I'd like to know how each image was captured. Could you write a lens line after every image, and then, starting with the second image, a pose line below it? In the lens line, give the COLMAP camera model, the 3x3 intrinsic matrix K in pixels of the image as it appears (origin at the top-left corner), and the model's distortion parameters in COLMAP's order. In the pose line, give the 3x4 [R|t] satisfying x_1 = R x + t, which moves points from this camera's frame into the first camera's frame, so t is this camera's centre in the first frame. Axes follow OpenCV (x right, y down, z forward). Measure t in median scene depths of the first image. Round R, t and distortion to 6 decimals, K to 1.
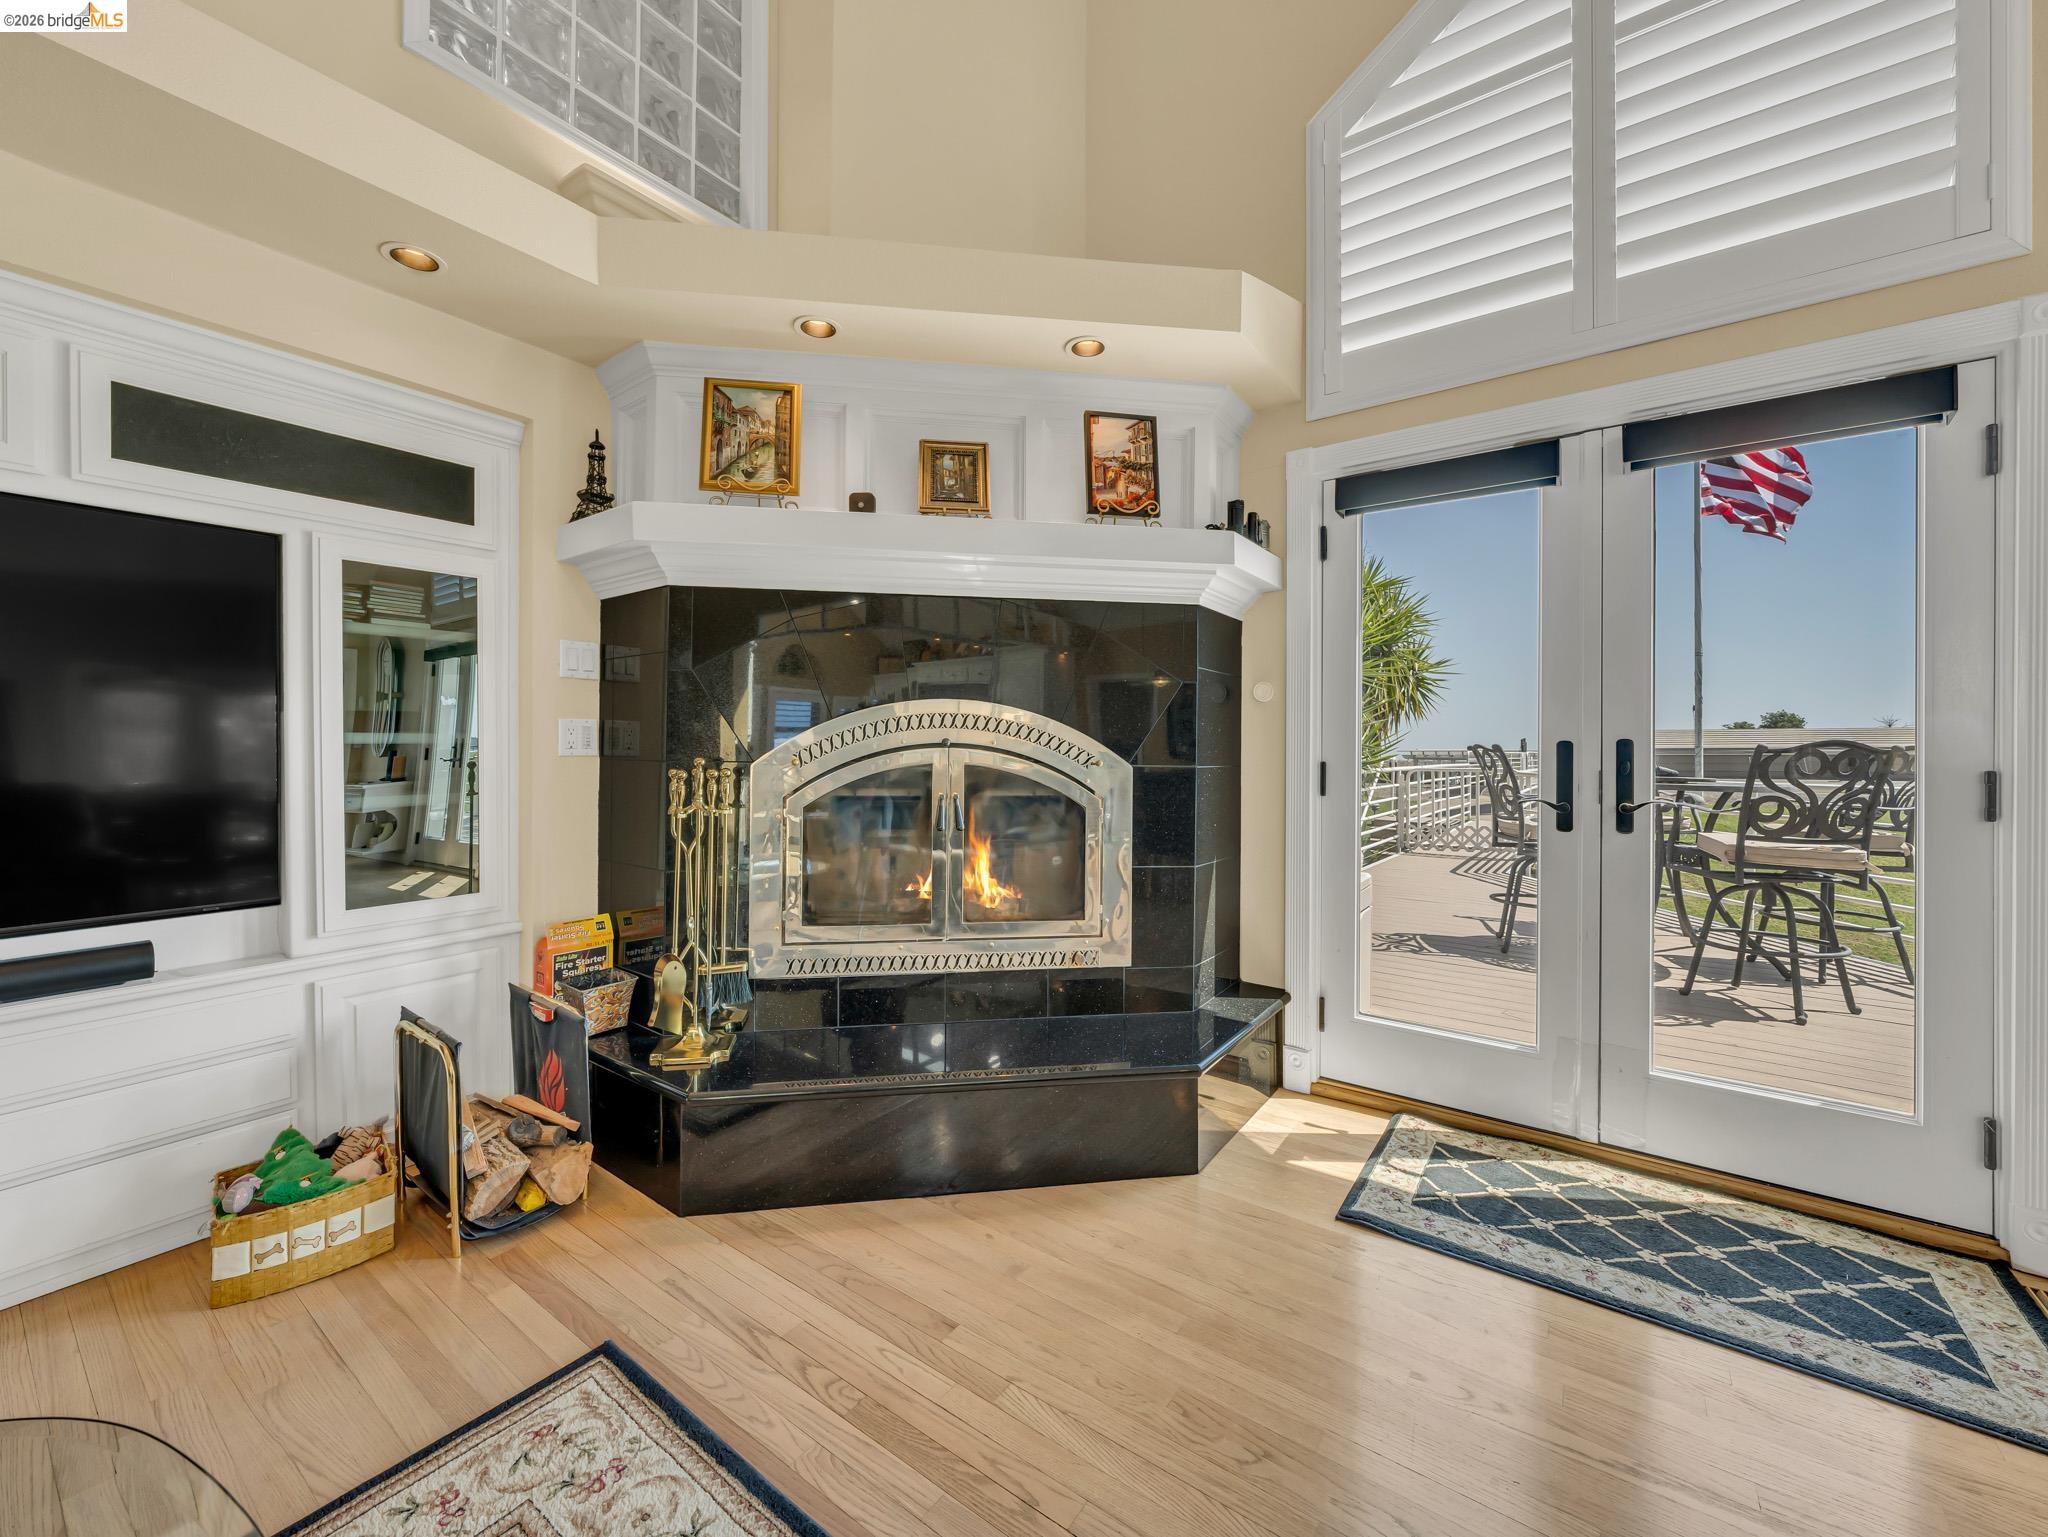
lens RADIAL K [[814.9, 0, 1015.2], [0, 814.9, 749.1], [0, 0, 1]] dist [-0.007365, 0.001792]
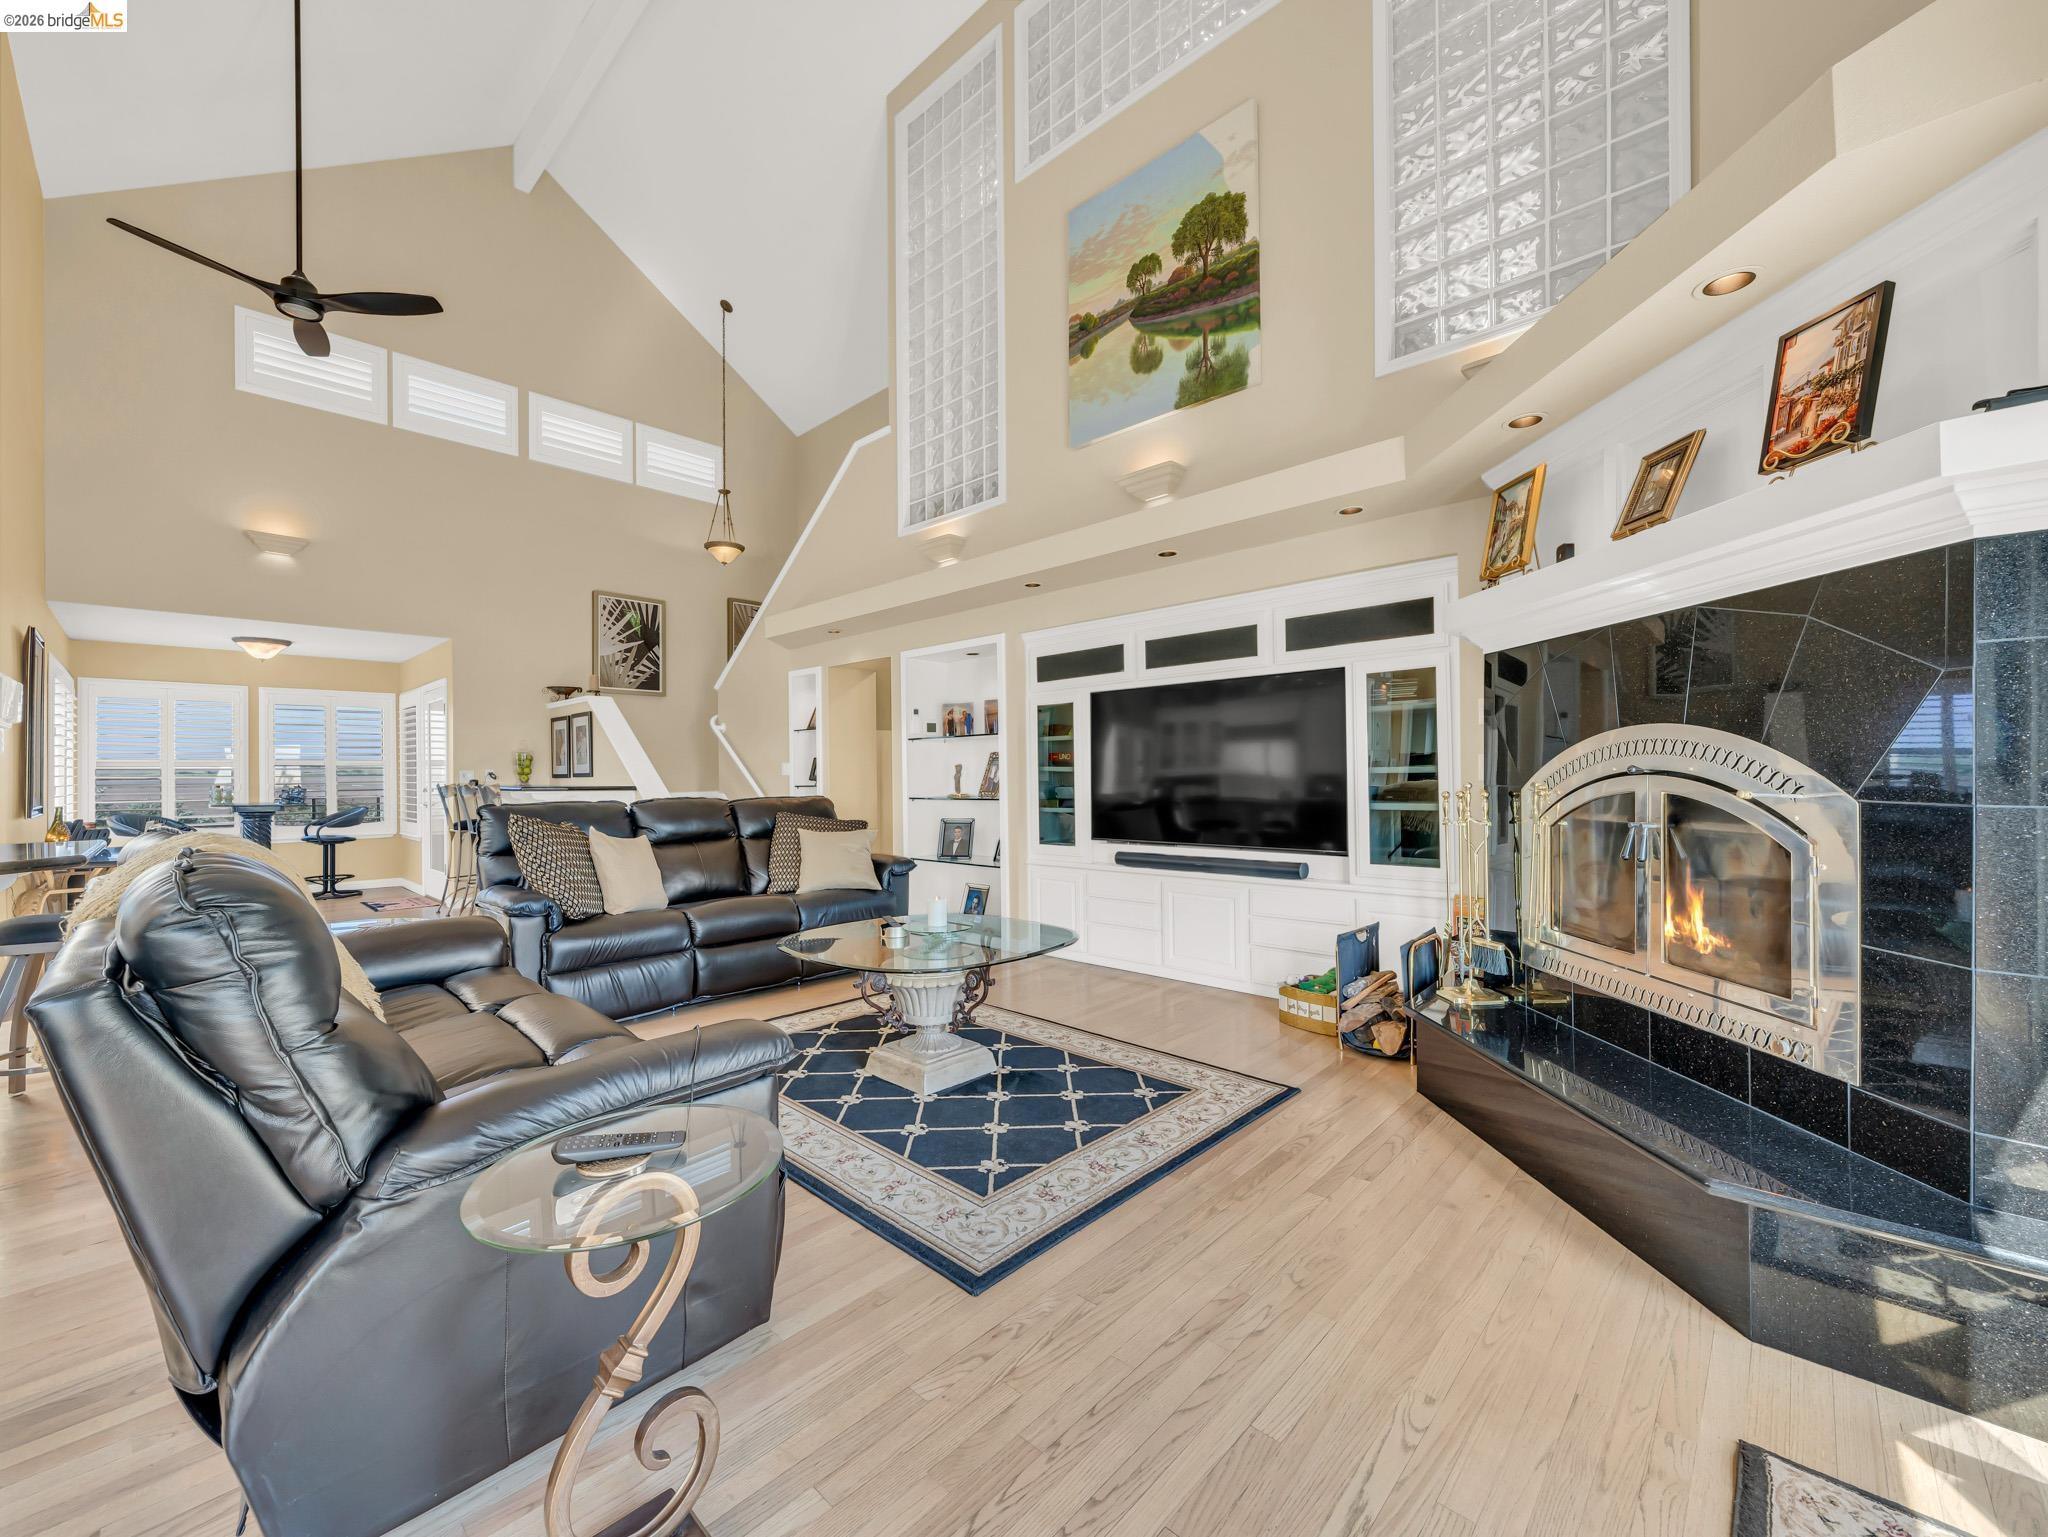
lens RADIAL K [[814.9, 0, 1018.7], [0, 814.9, 773.6], [0, 0, 1]] dist [-0.007365, 0.001792]
pose [[-0.126209, -0.002218, -0.992001, 0.974188], [0.006316, 0.999975, -0.003040, -0.004626], [0.991984, -0.006649, -0.126192, 0.392361]]
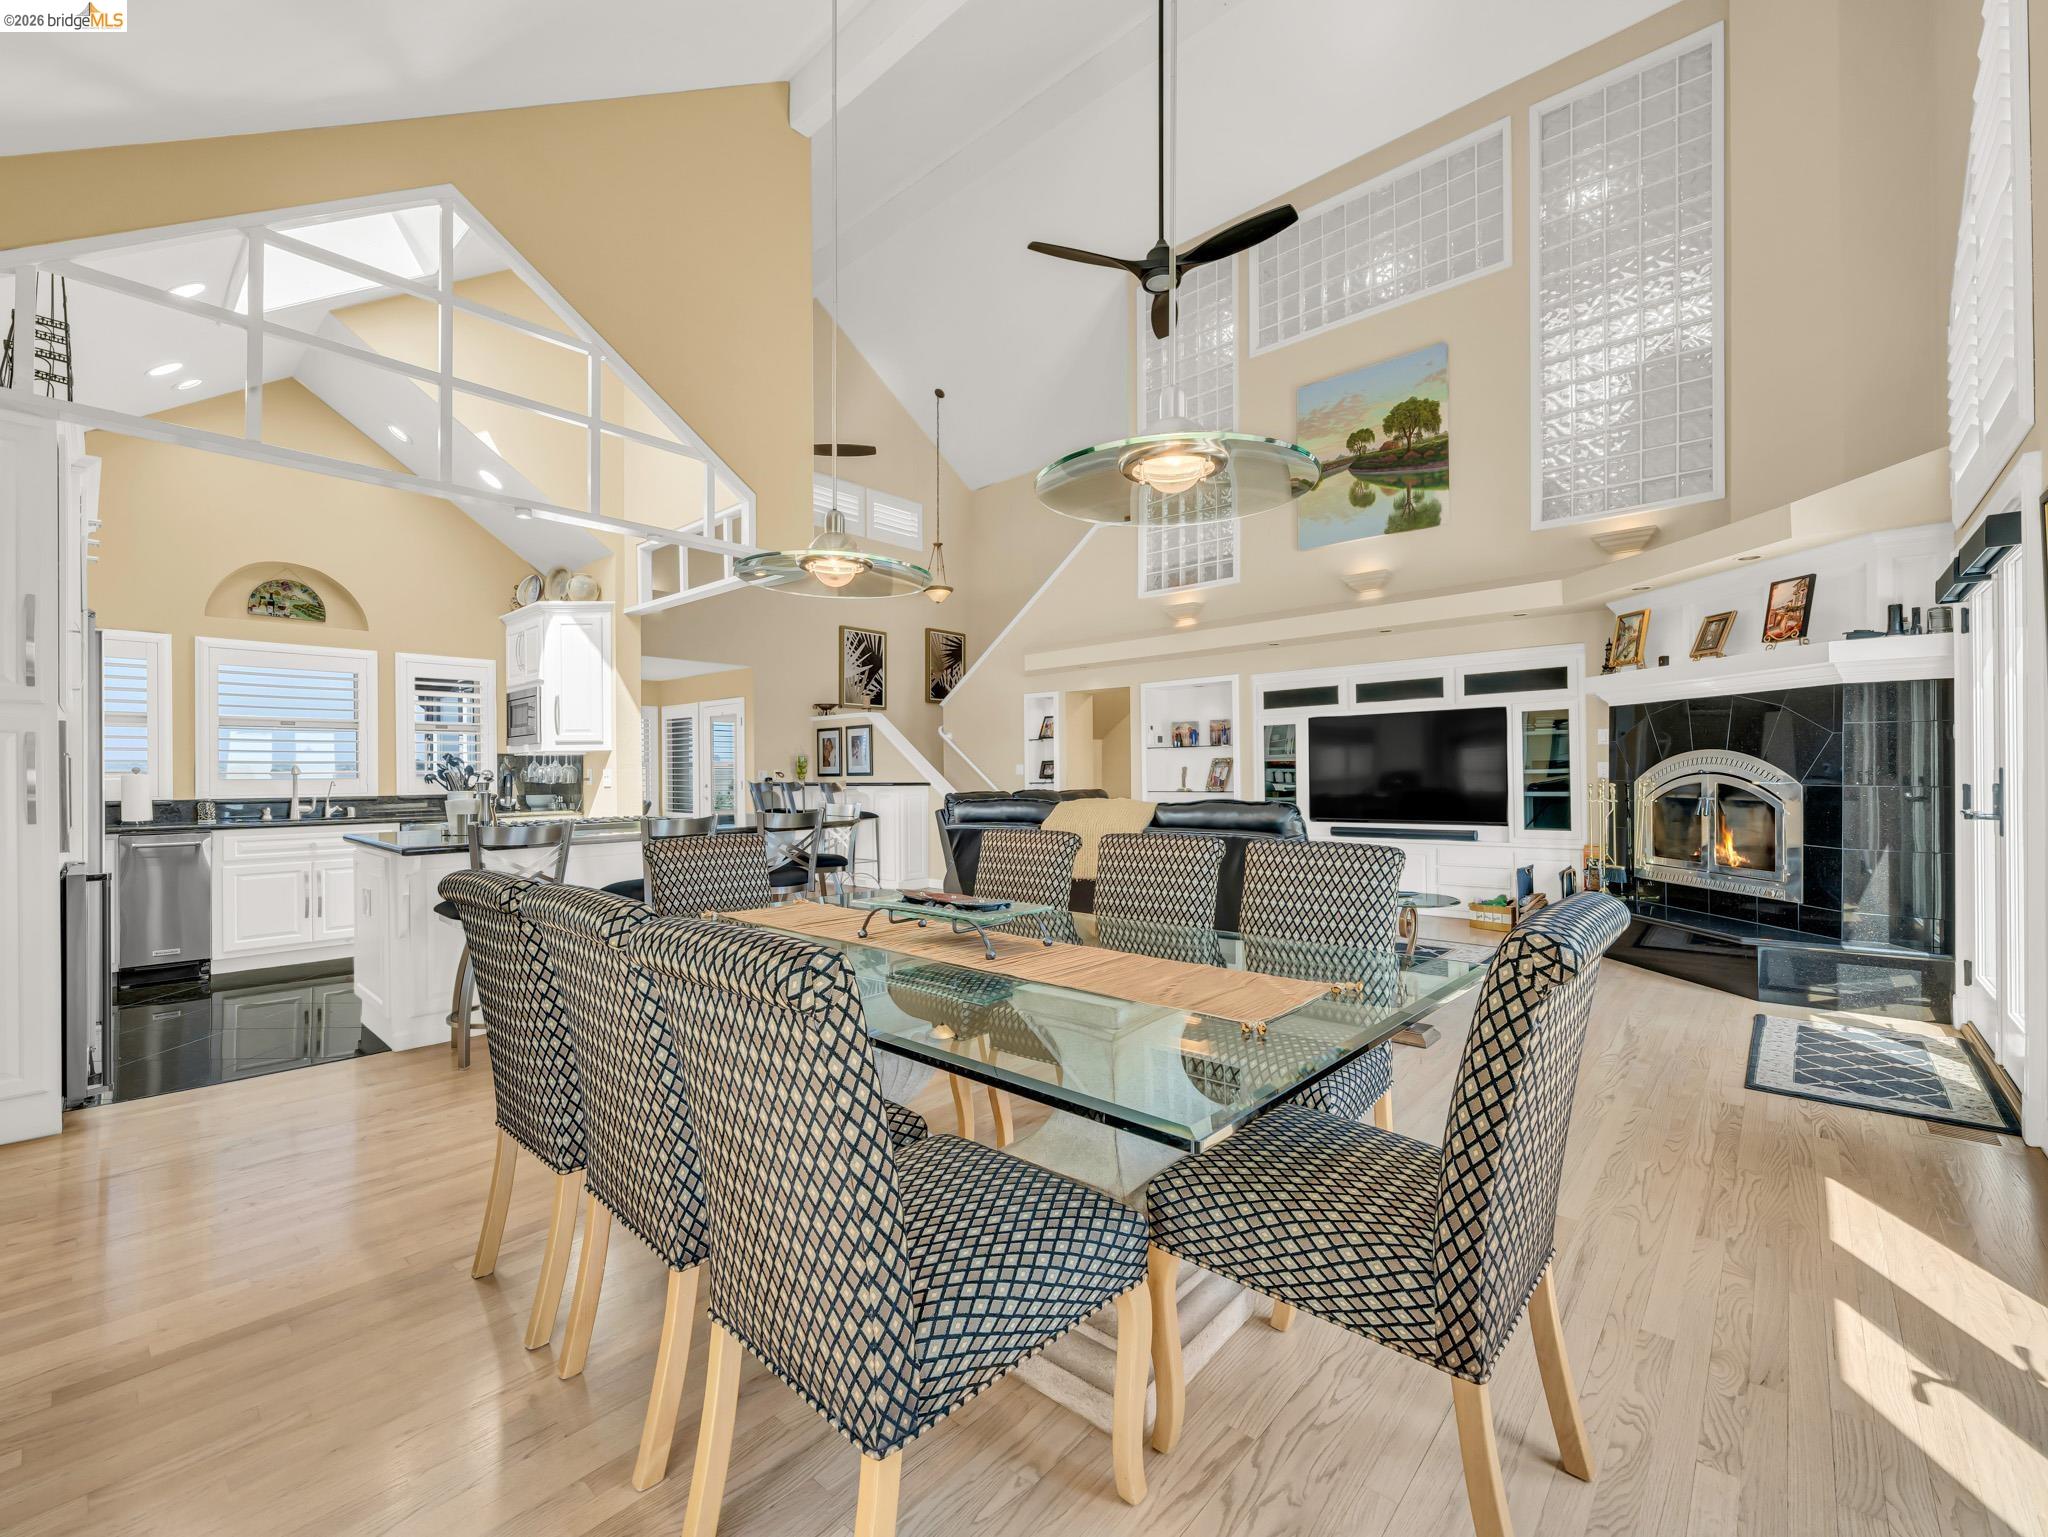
lens RADIAL K [[856.4, 0, 1018.6], [0, 856.4, 773.7], [0, 0, 1]] dist [-0.004148, -0.000369]
pose [[-0.098303, -0.003181, -0.995151, 2.169982], [0.004415, 0.999984, -0.003633, -0.002454], [0.995147, -0.004751, -0.098287, -0.463570]]
